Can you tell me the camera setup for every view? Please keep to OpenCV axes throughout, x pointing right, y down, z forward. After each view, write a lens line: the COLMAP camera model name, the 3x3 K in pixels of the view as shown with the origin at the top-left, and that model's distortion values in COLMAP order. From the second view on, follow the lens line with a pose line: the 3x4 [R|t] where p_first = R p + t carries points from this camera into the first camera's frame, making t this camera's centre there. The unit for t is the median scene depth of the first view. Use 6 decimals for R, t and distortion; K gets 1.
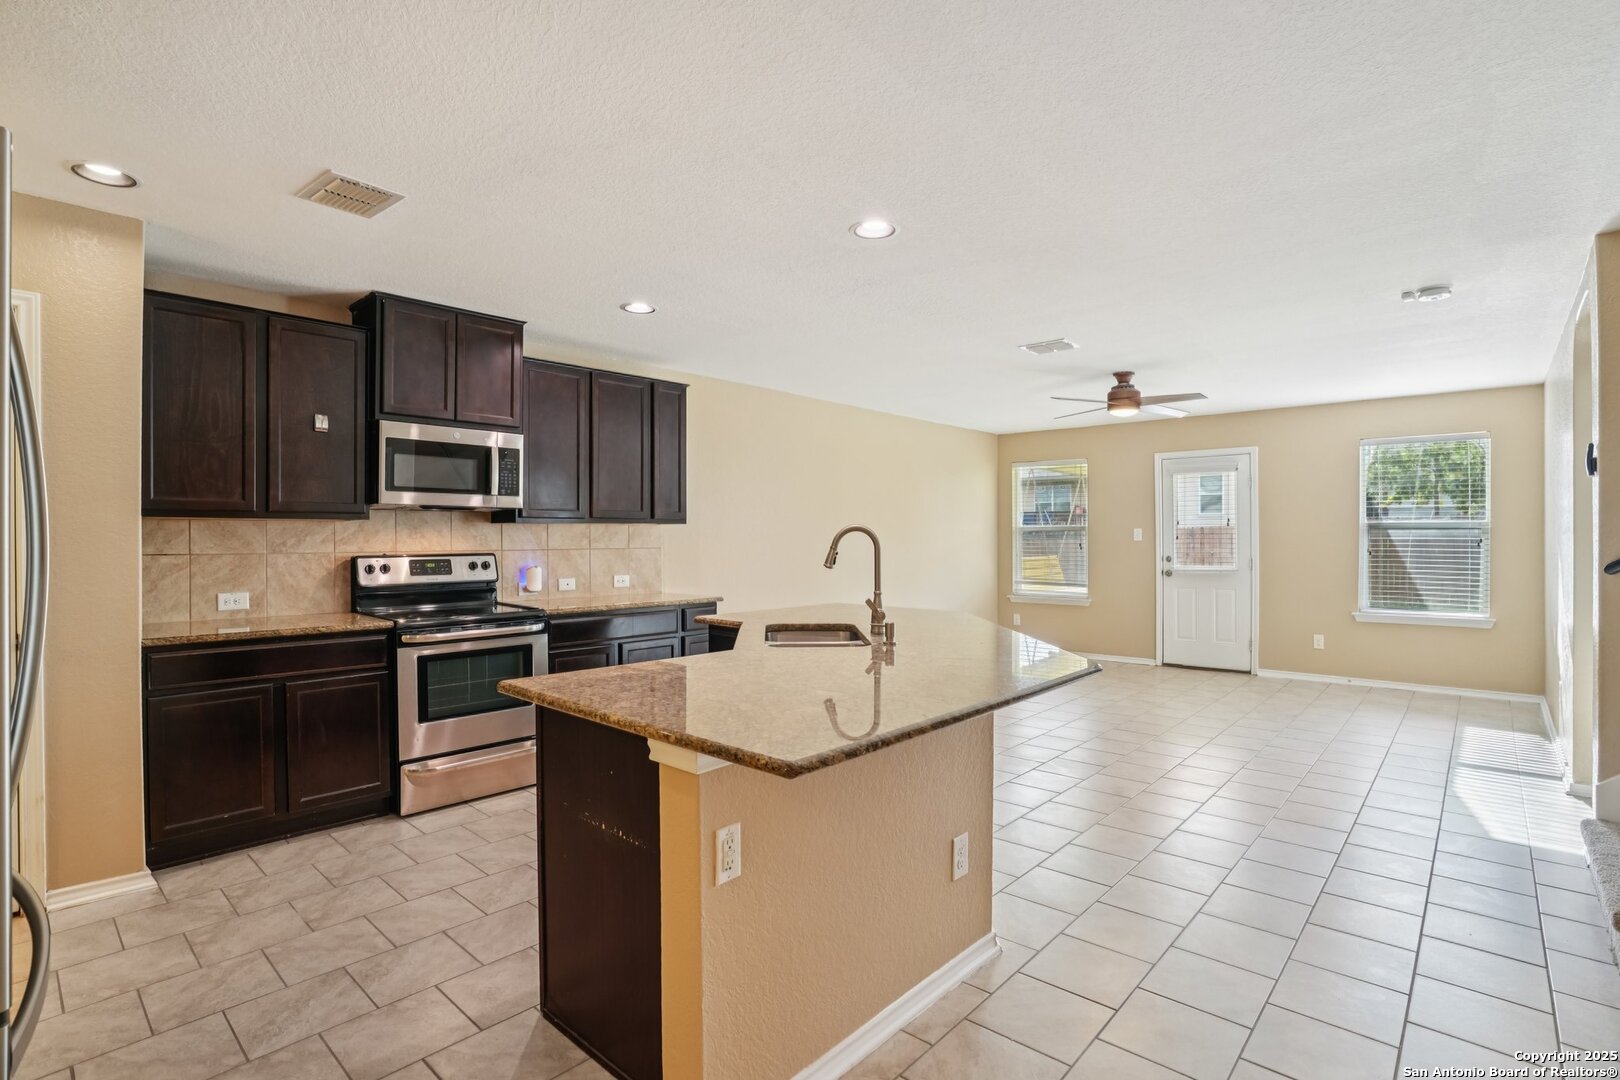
lens RADIAL K [[740.3, 0, 797.3], [0, 740.3, 531.7], [0, 0, 1]] dist [-0.053366, 0.009425]
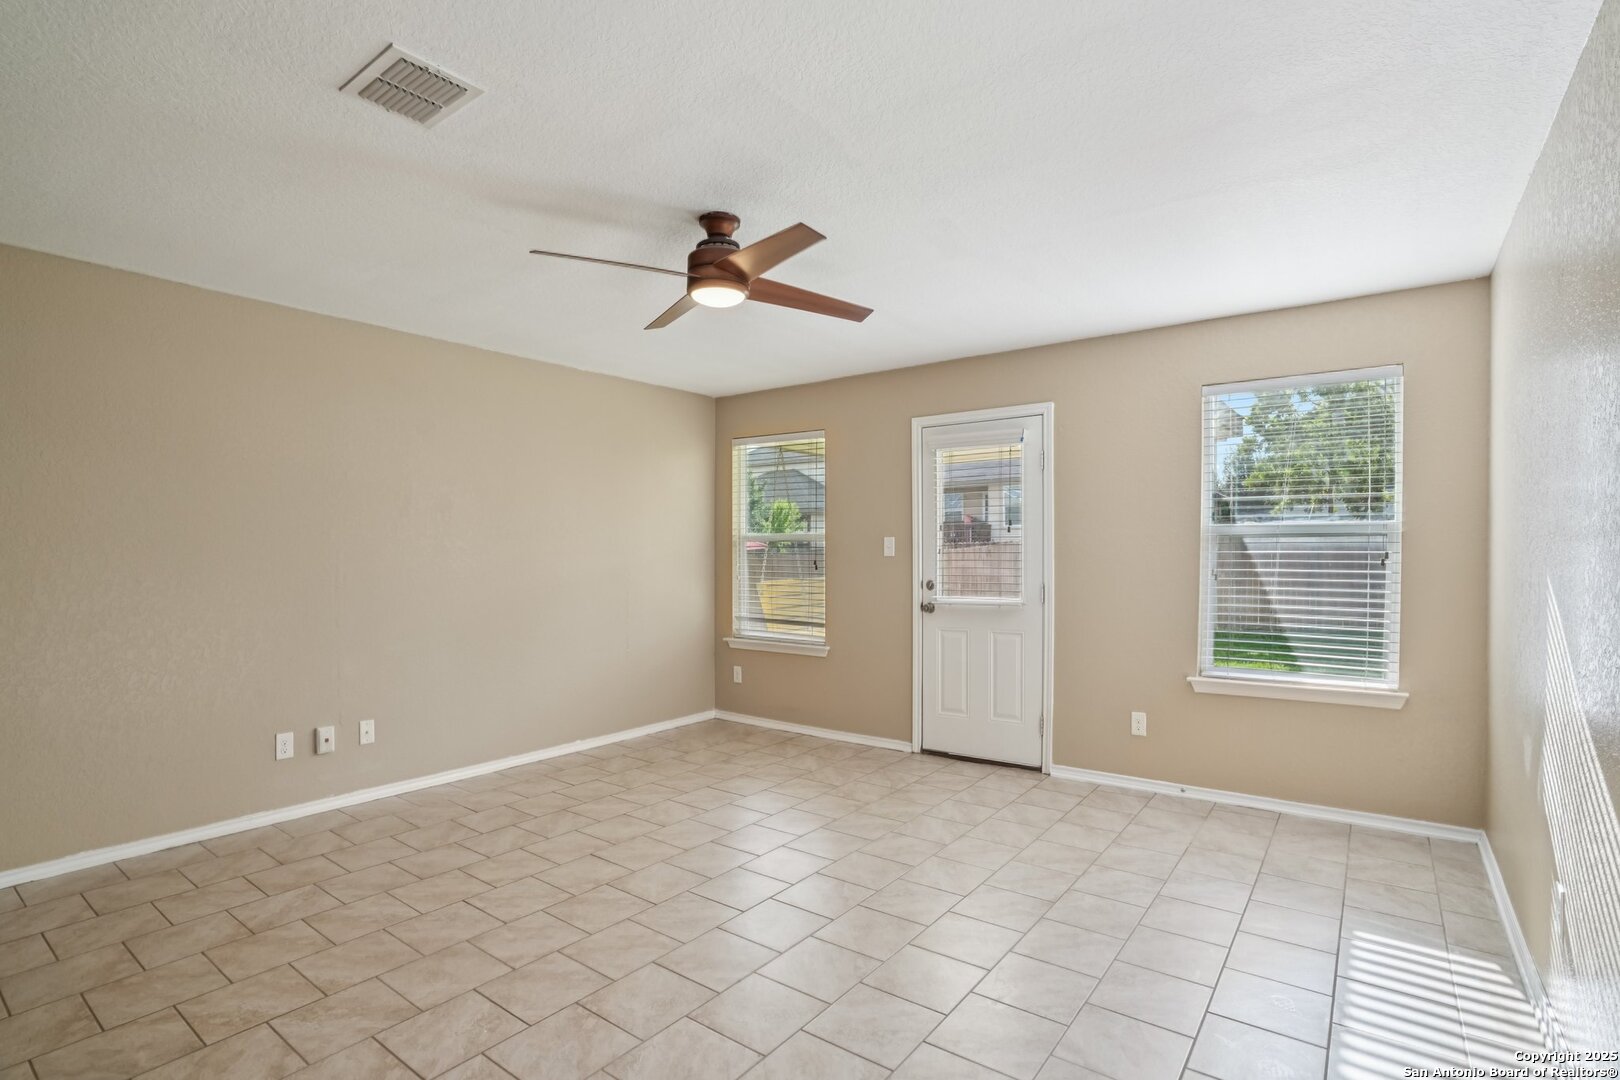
lens RADIAL K [[783.1, 0, 819.6], [0, 783.1, 552.5], [0, 0, 1]] dist [-0.054080, 0.004889]
pose [[0.990779, 0.001251, 0.135480, 0.355849], [-0.002071, 0.999980, 0.005909, 0.005837], [-0.135470, -0.006135, 0.990762, 0.379076]]
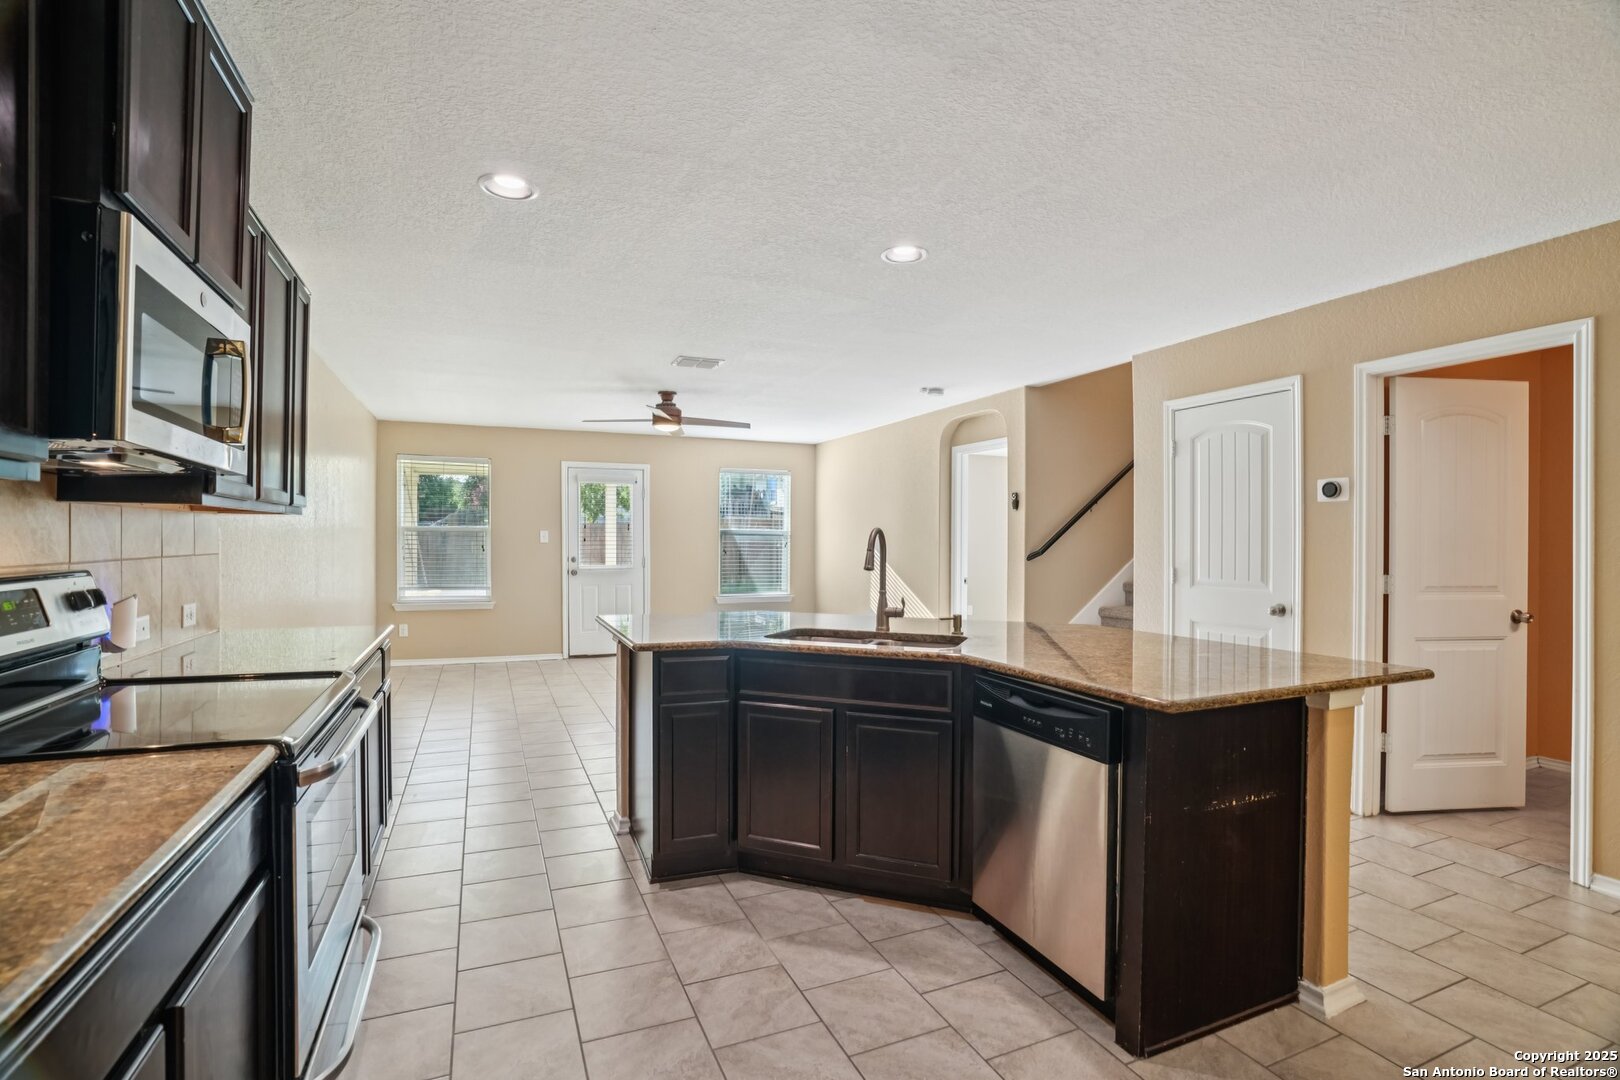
lens RADIAL K [[740.3, 0, 774.8], [0, 740.3, 535.5], [0, 0, 1]] dist [-0.053366, 0.009425]
pose [[0.422380, 0.009582, 0.906368, -0.393768], [-0.013854, 0.999896, -0.004114, 0.002981], [-0.906313, -0.010819, 0.422468, 0.298099]]
